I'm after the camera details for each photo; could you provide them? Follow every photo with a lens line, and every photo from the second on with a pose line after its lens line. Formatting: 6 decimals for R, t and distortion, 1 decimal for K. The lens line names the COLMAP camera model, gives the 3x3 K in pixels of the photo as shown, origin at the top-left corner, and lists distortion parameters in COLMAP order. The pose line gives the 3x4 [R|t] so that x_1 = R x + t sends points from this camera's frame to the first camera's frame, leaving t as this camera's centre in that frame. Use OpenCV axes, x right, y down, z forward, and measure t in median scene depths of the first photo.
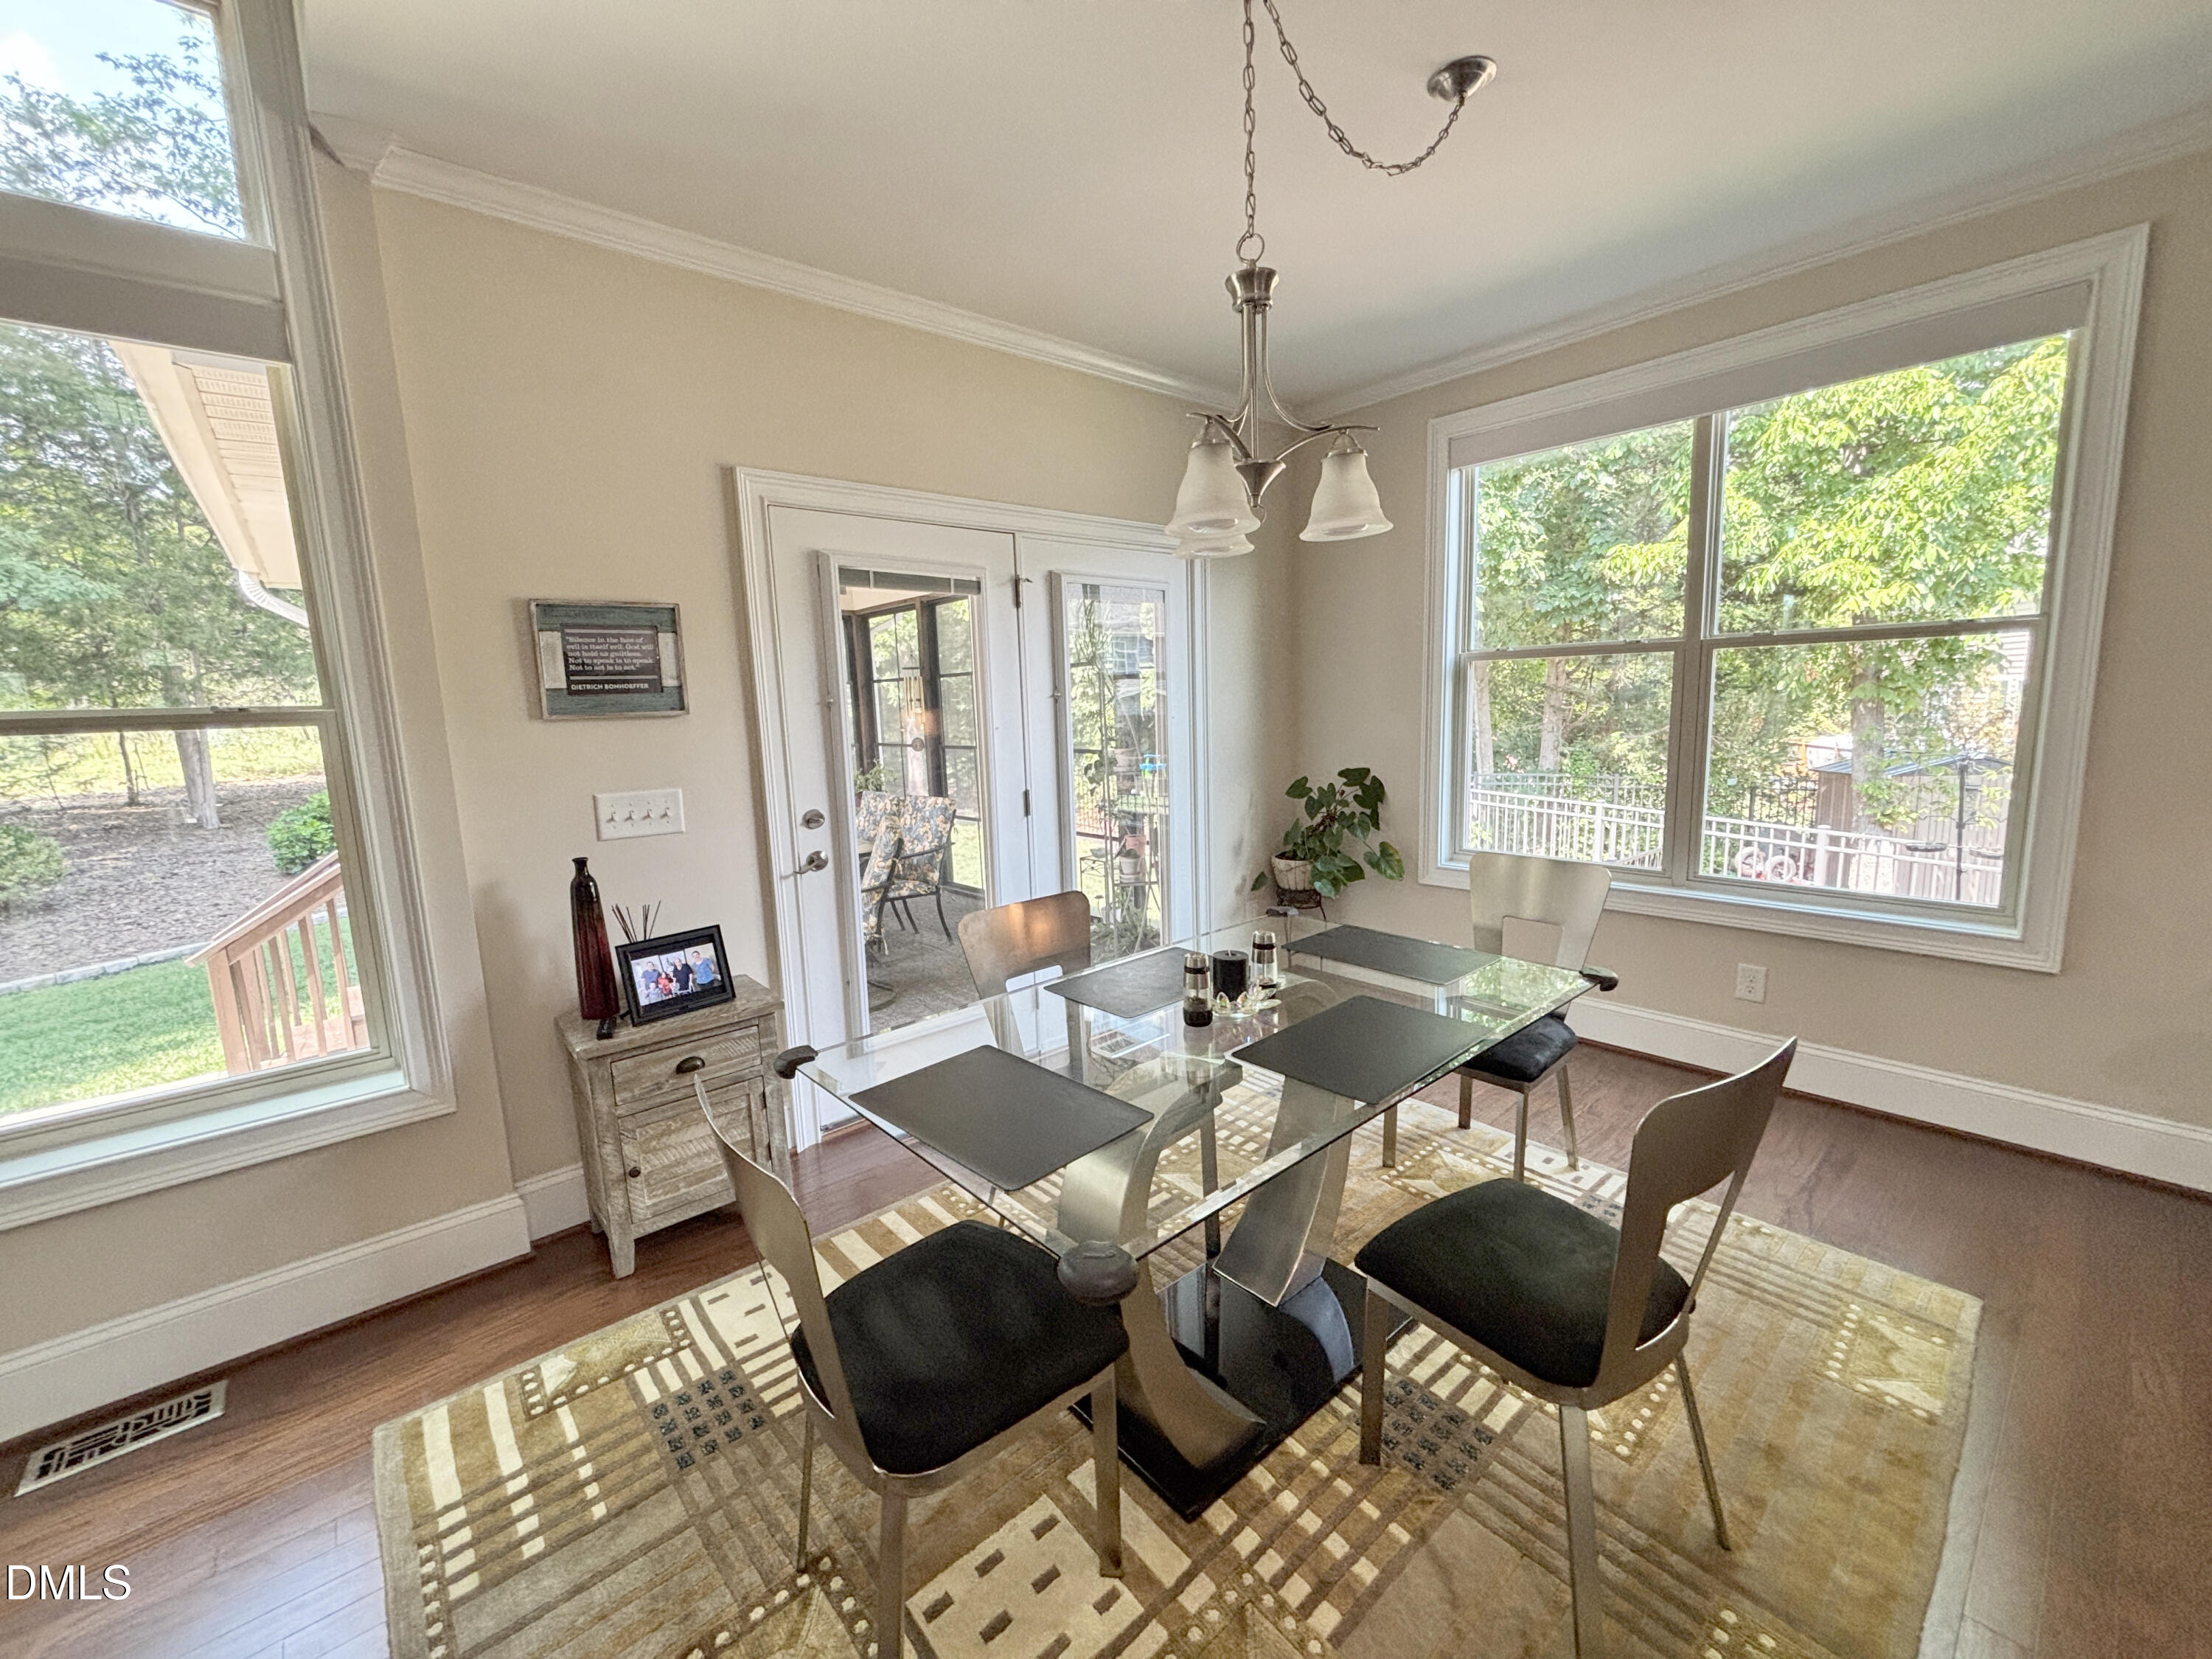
lens RADIAL K [[888.3, 0, 1111.9], [0, 888.3, 833.1], [0, 0, 1]] dist [0.000542, 0.000017]
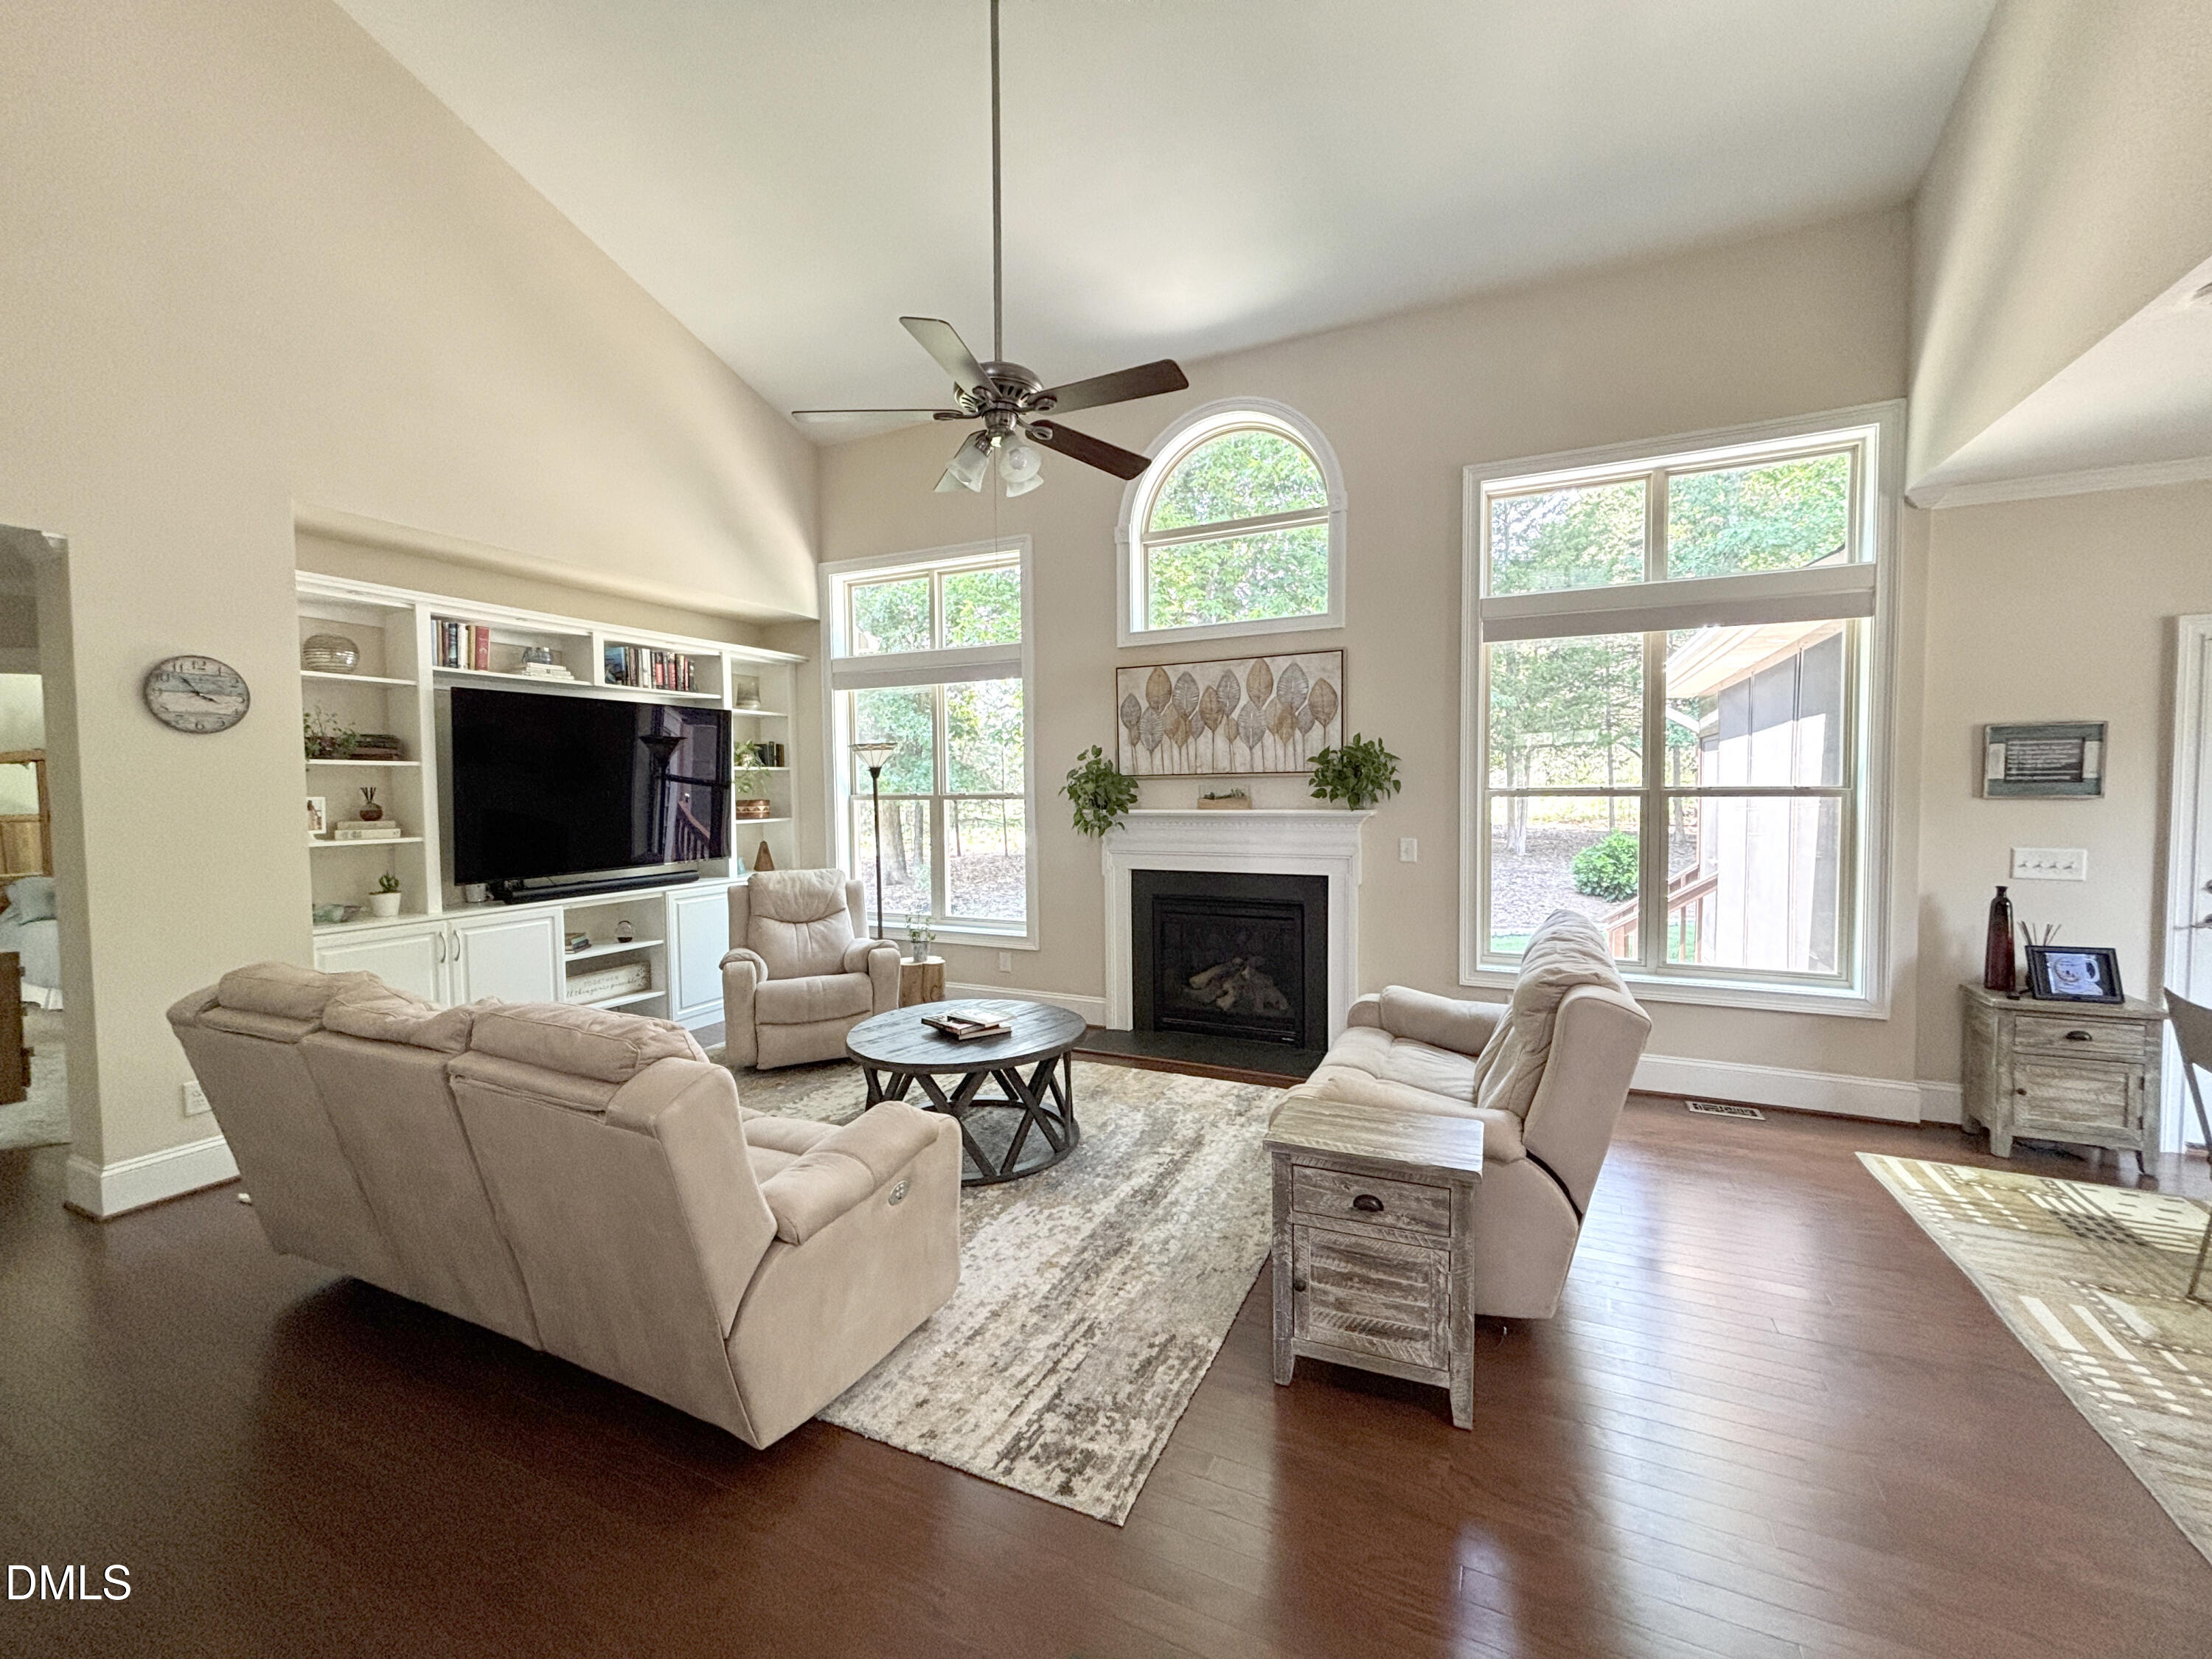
lens RADIAL K [[889.3, 0, 1109.8], [0, 889.3, 826.7], [0, 0, 1]] dist [0.002967, -0.000075]
pose [[0.394096, 0.070172, -0.916386, 0.215853], [-0.140495, 0.989962, 0.015385, 0.118897], [0.908267, 0.122685, 0.399999, -1.061611]]
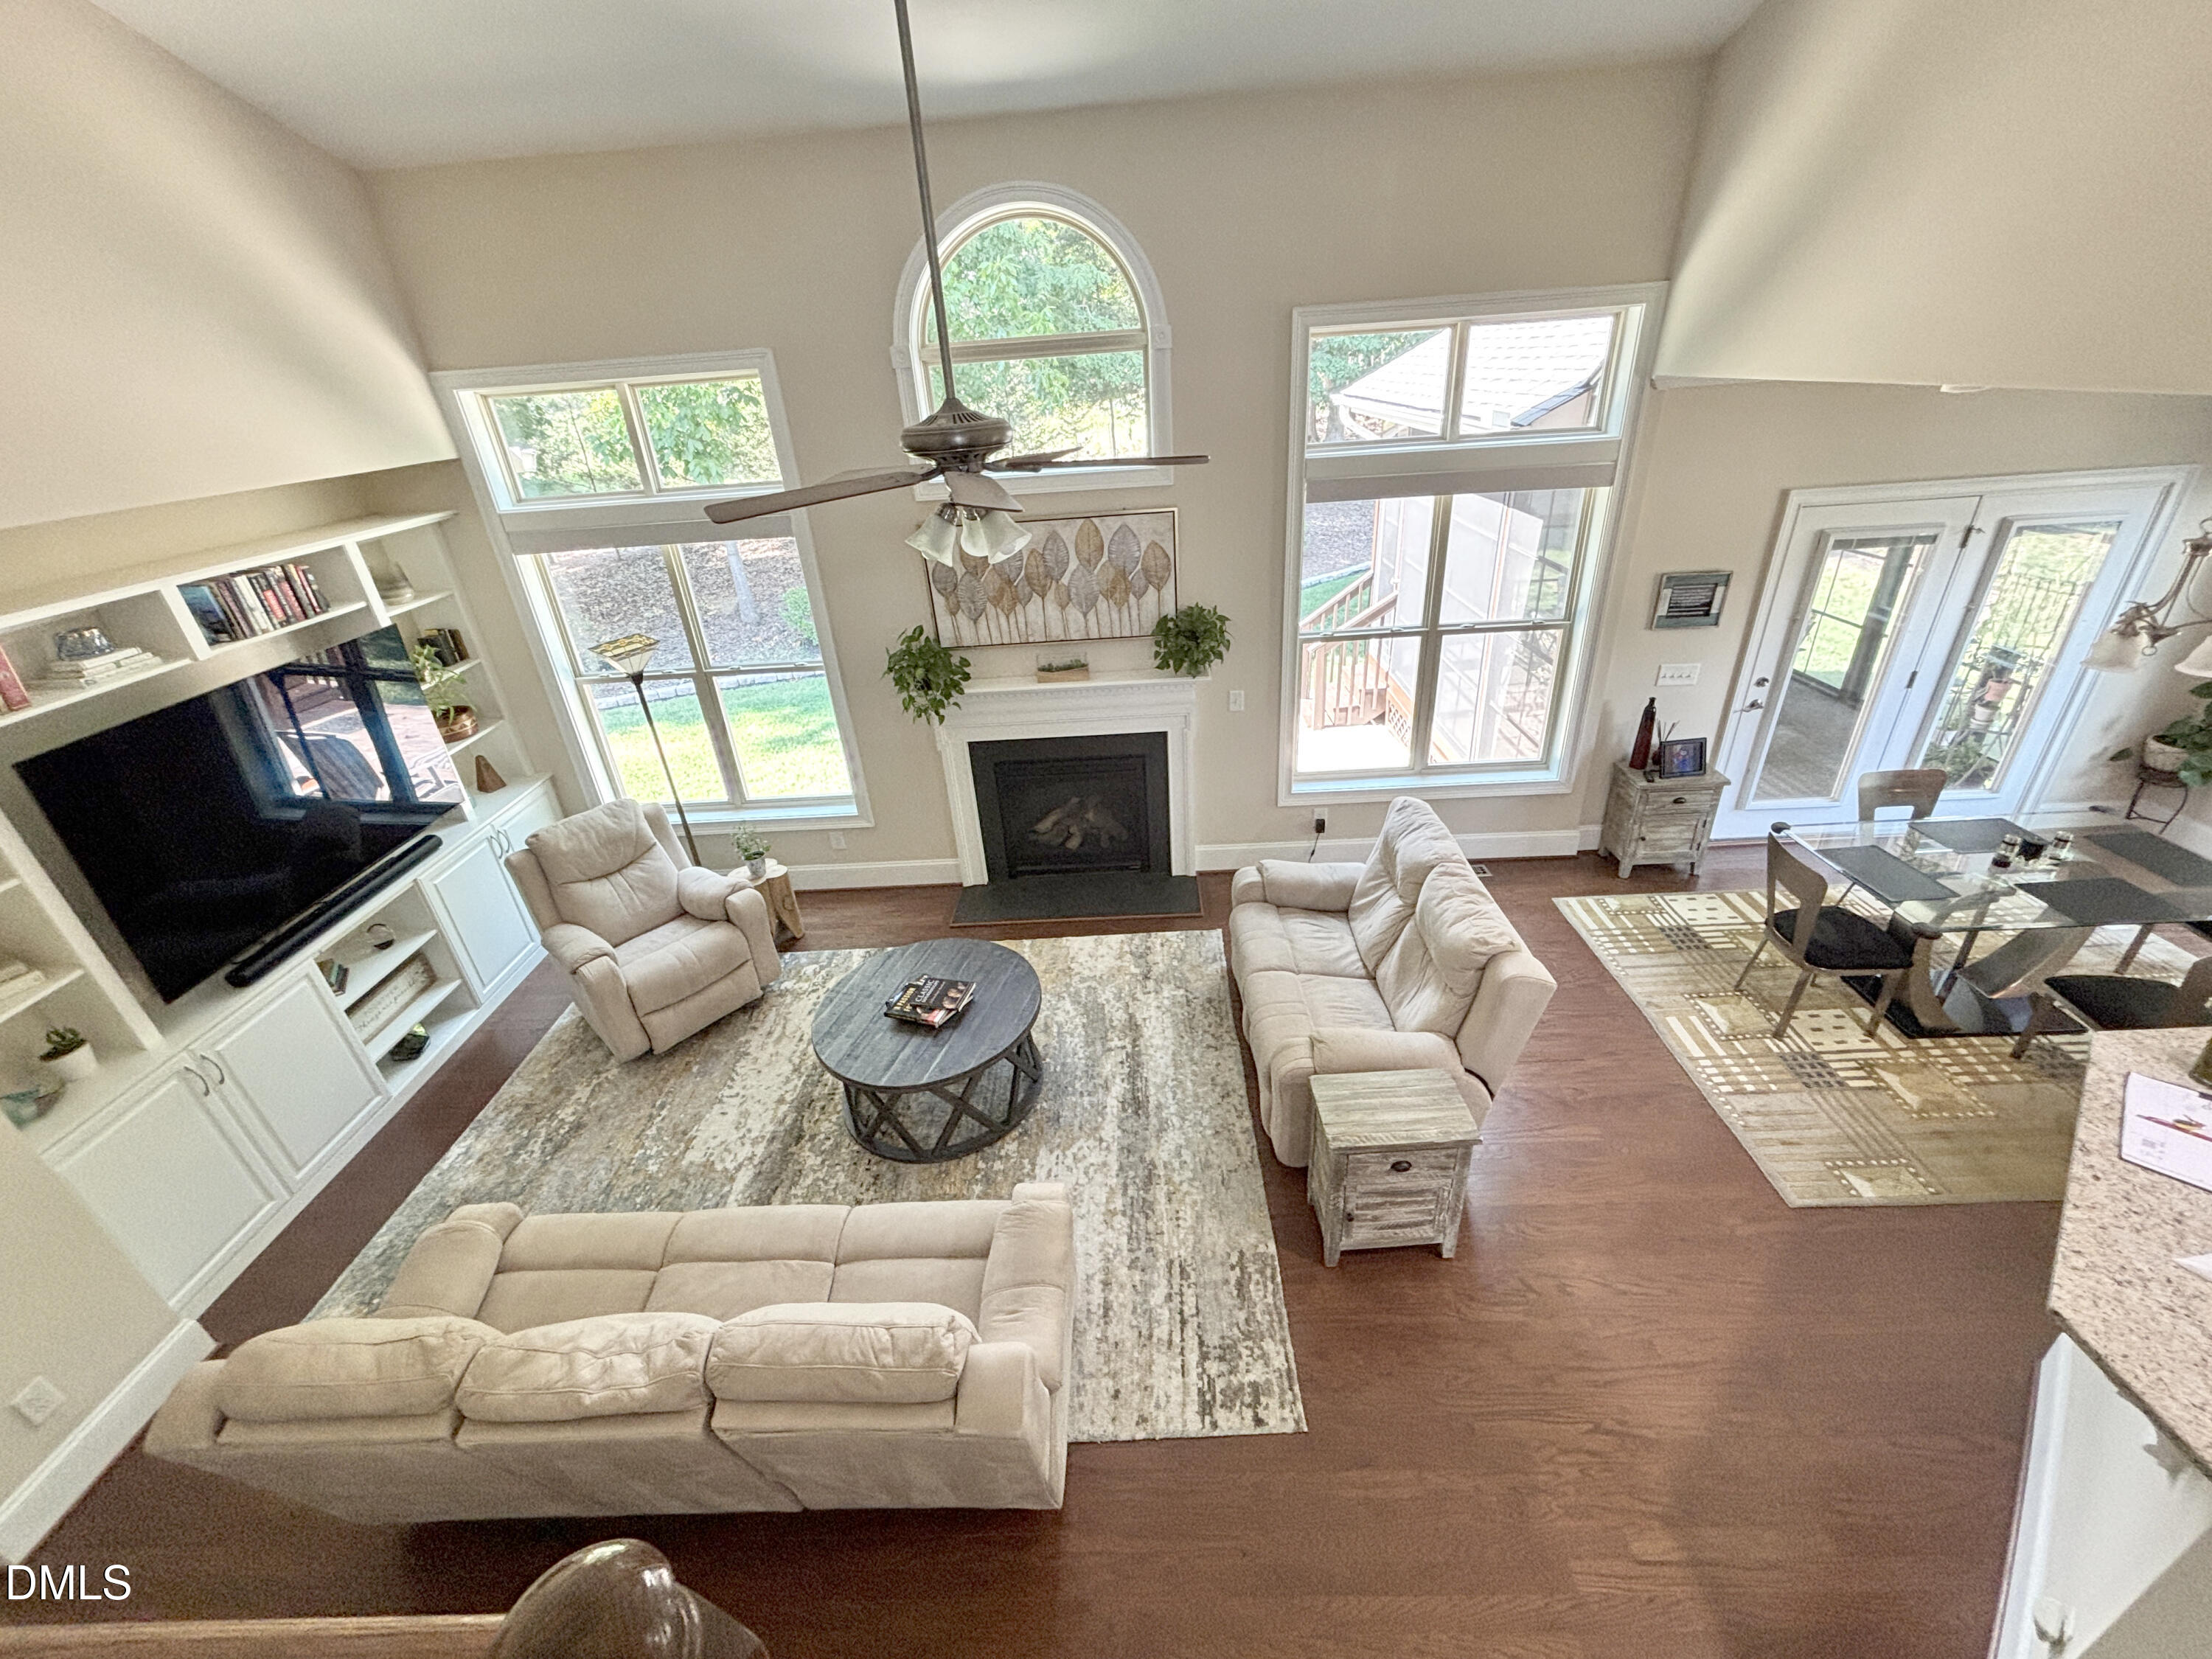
lens RADIAL K [[888.8, 0, 1109.0], [0, 888.8, 822.7], [0, 0, 1]] dist [0.000054, 0.000115]
pose [[0.737535, 0.301593, -0.604222, -0.169560], [-0.062198, 0.921268, 0.383923, -0.433892], [0.672439, -0.245575, 0.698226, -1.458332]]
